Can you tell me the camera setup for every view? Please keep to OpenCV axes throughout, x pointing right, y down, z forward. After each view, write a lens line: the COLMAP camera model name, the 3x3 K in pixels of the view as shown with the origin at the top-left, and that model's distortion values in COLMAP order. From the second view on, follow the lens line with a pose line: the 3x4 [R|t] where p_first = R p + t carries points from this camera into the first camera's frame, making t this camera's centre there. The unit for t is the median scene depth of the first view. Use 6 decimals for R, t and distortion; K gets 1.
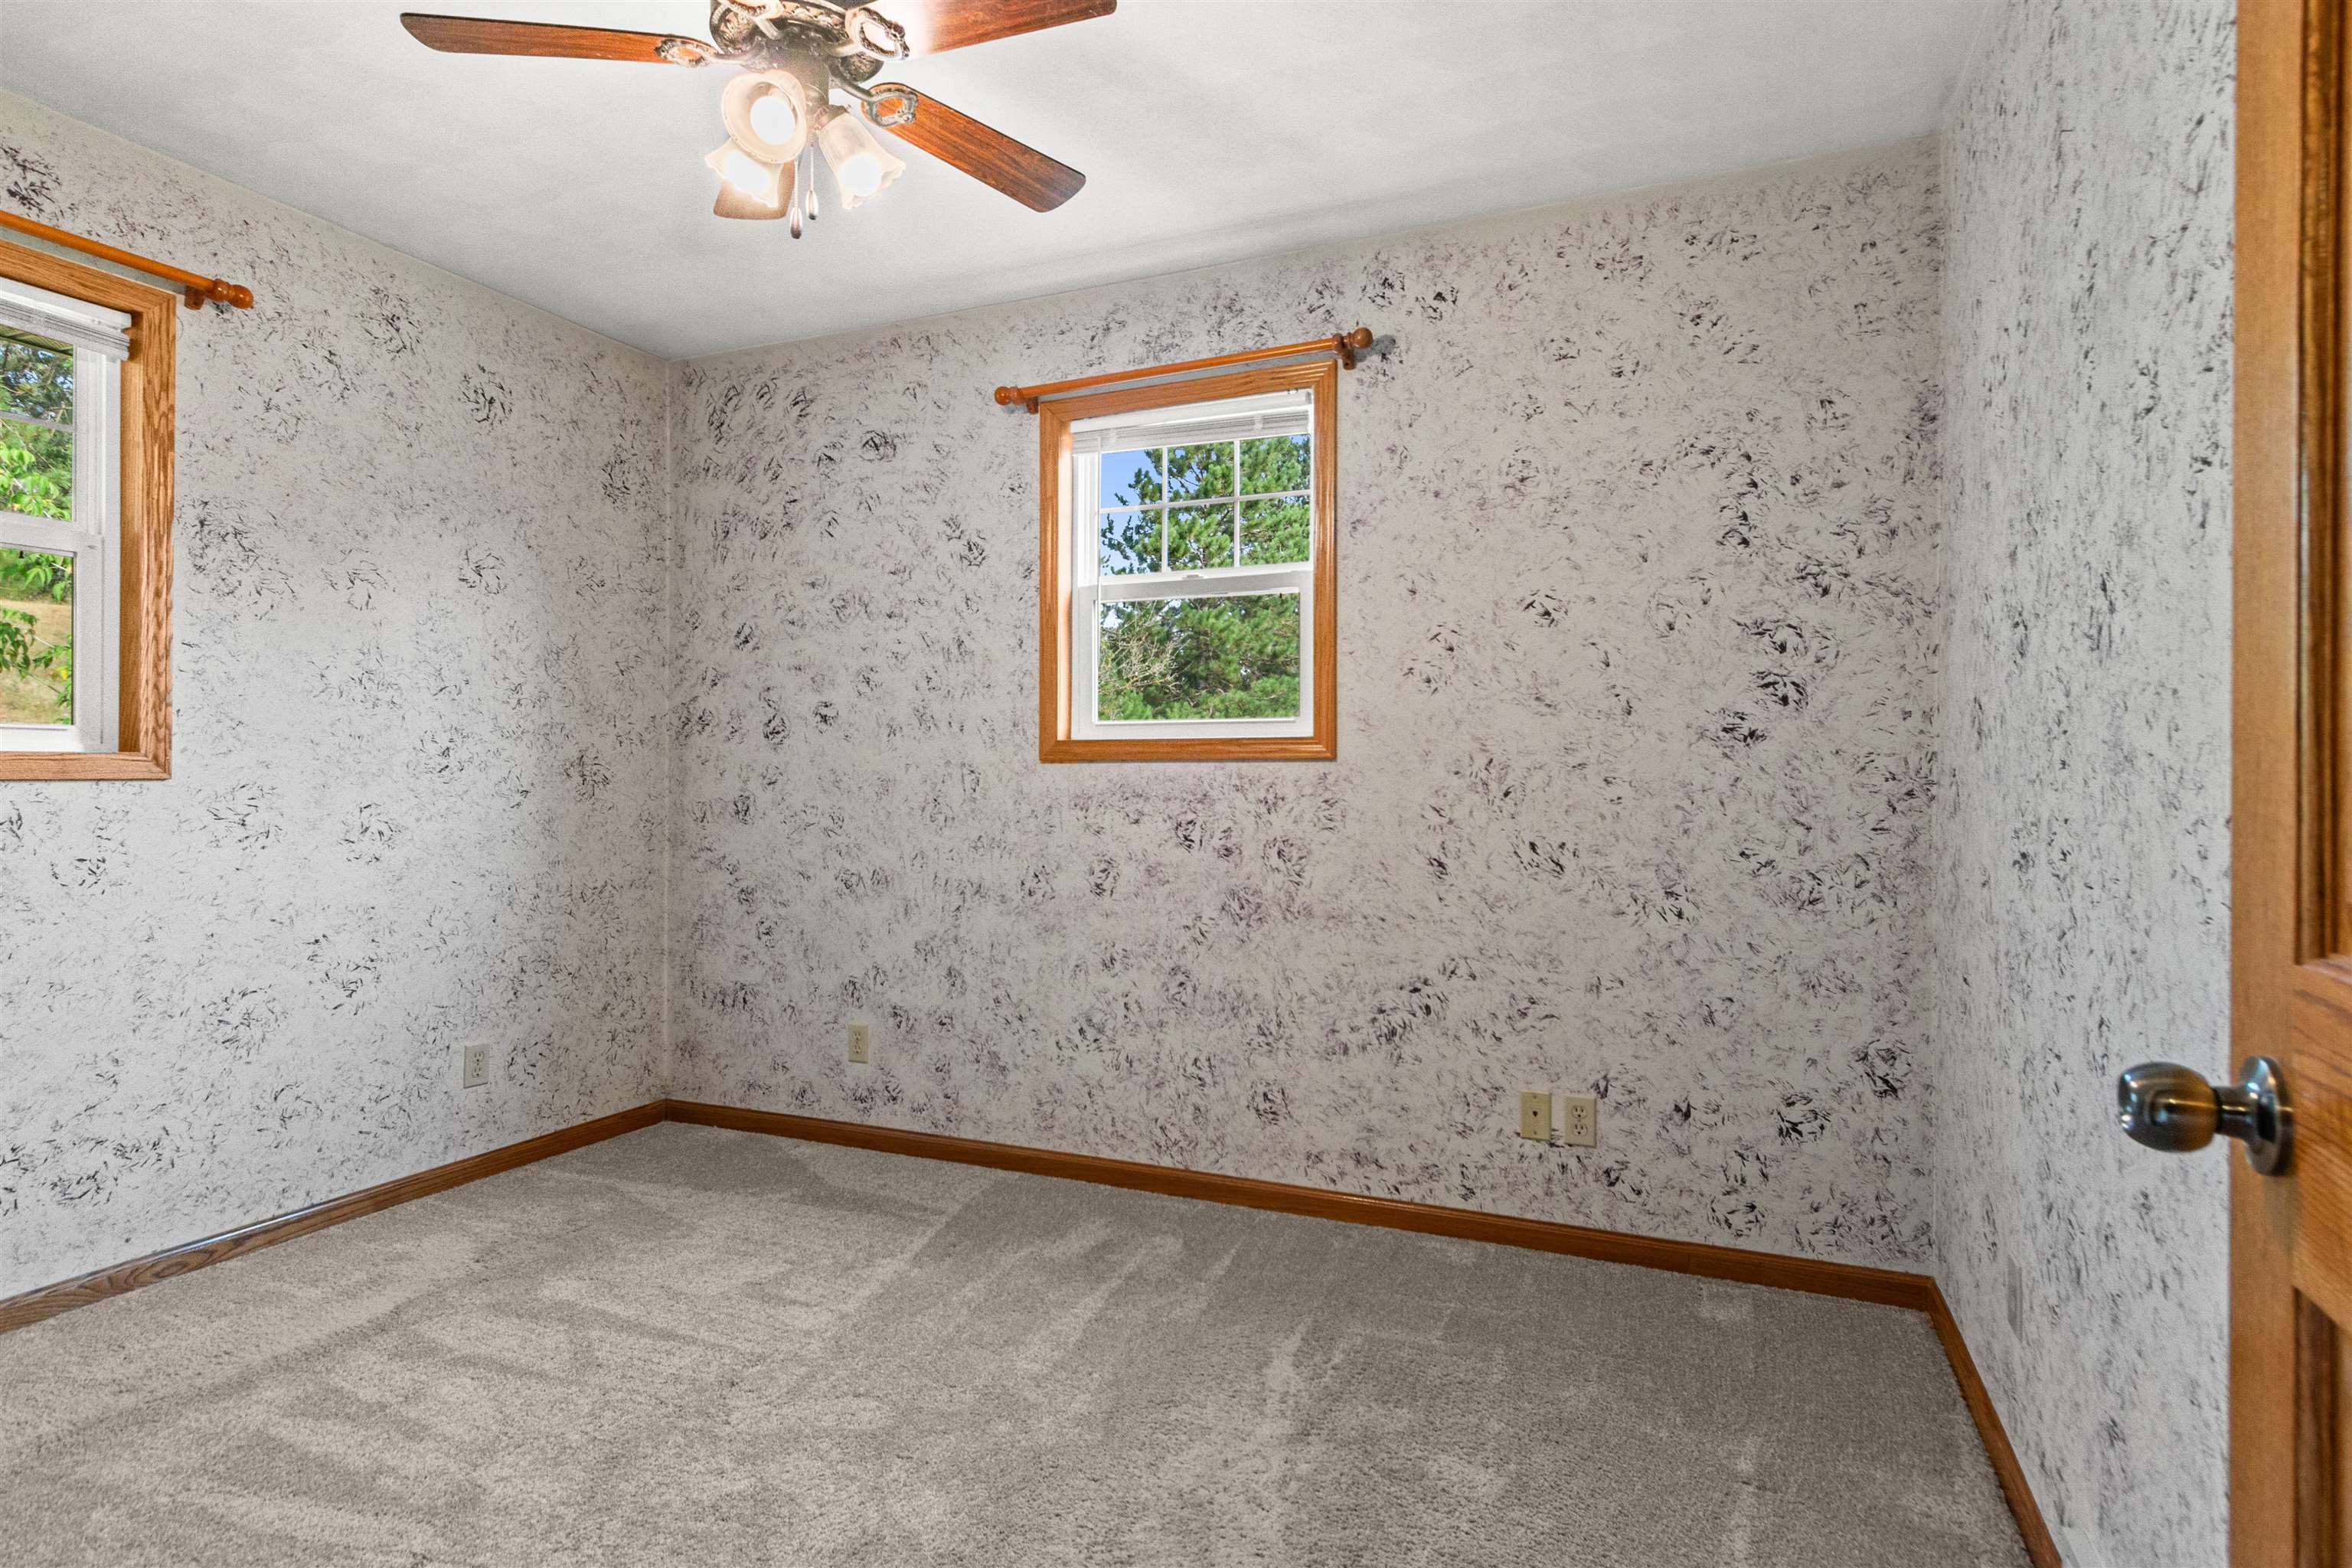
lens RADIAL K [[1216.2, 0, 1170.0], [0, 1216.2, 787.0], [0, 0, 1]] dist [0.012850, -0.001440]
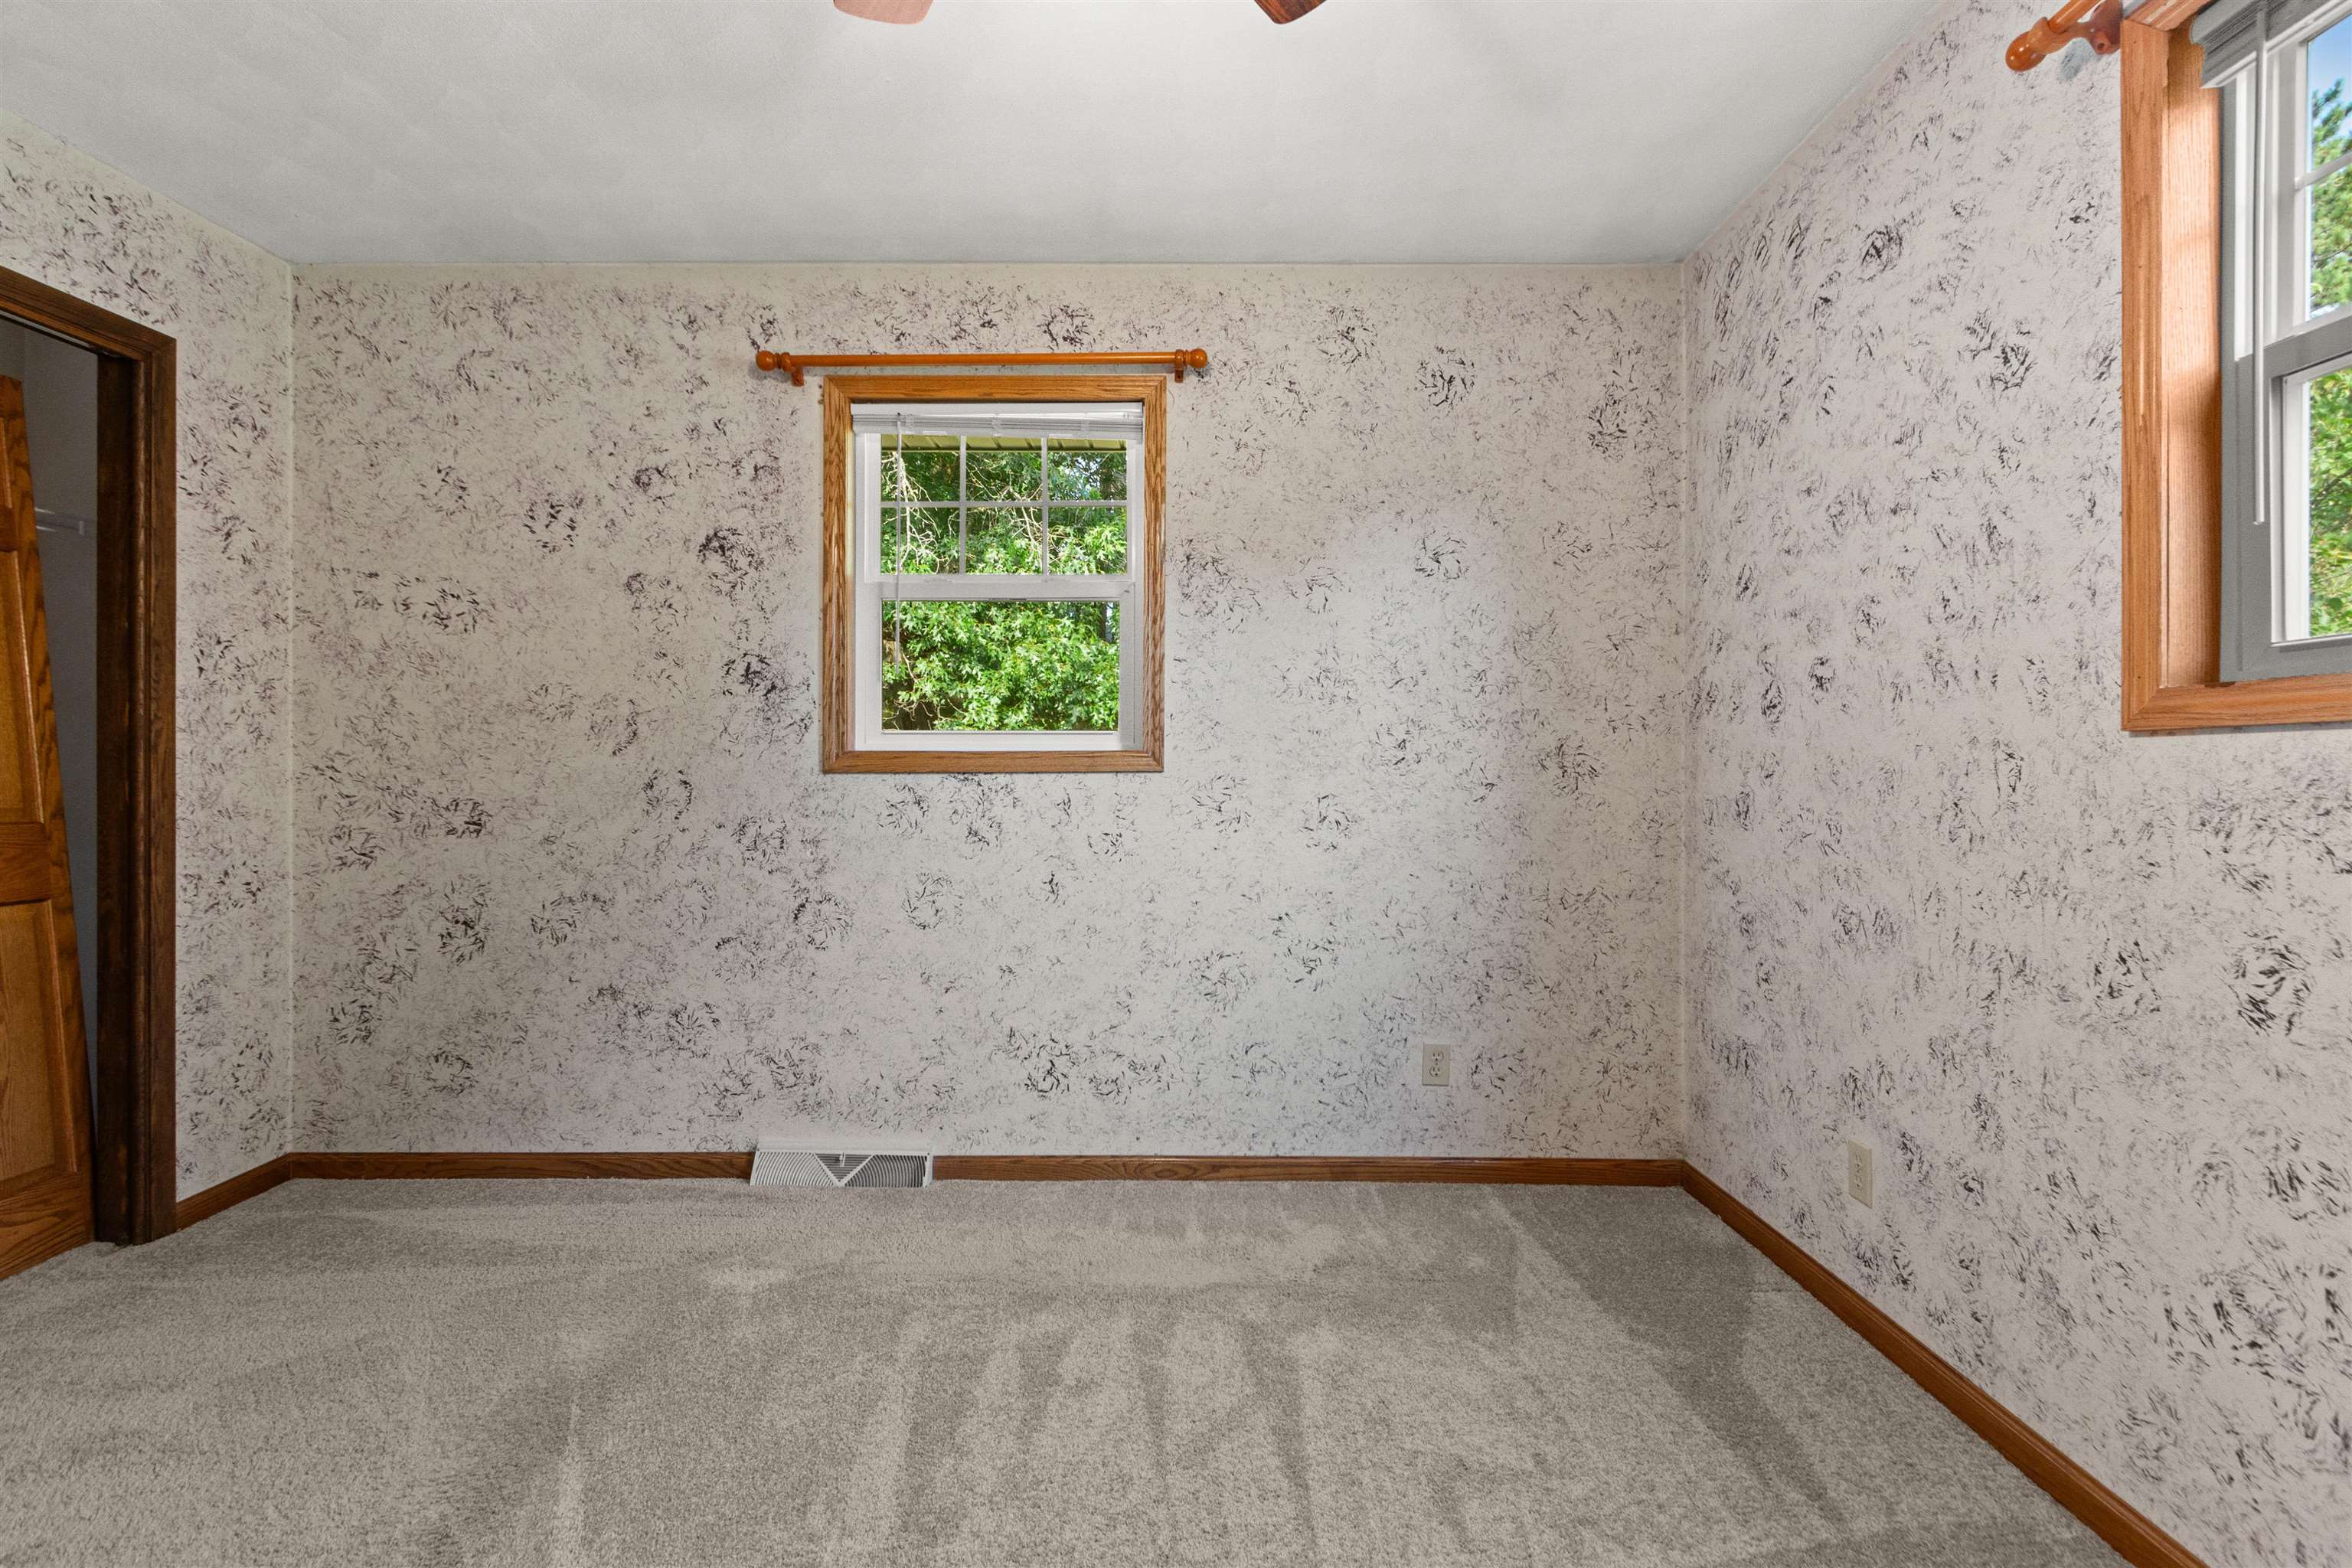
lens RADIAL K [[1095.0, 0, 1181.1], [0, 1095.0, 770.0], [0, 0, 1]] dist [0.010387, -0.004289]
pose [[0.396701, -0.003570, -0.917941, 0.154798], [-0.004697, 0.999971, -0.005919, -0.001291], [0.917936, 0.006660, 0.396673, 0.461577]]
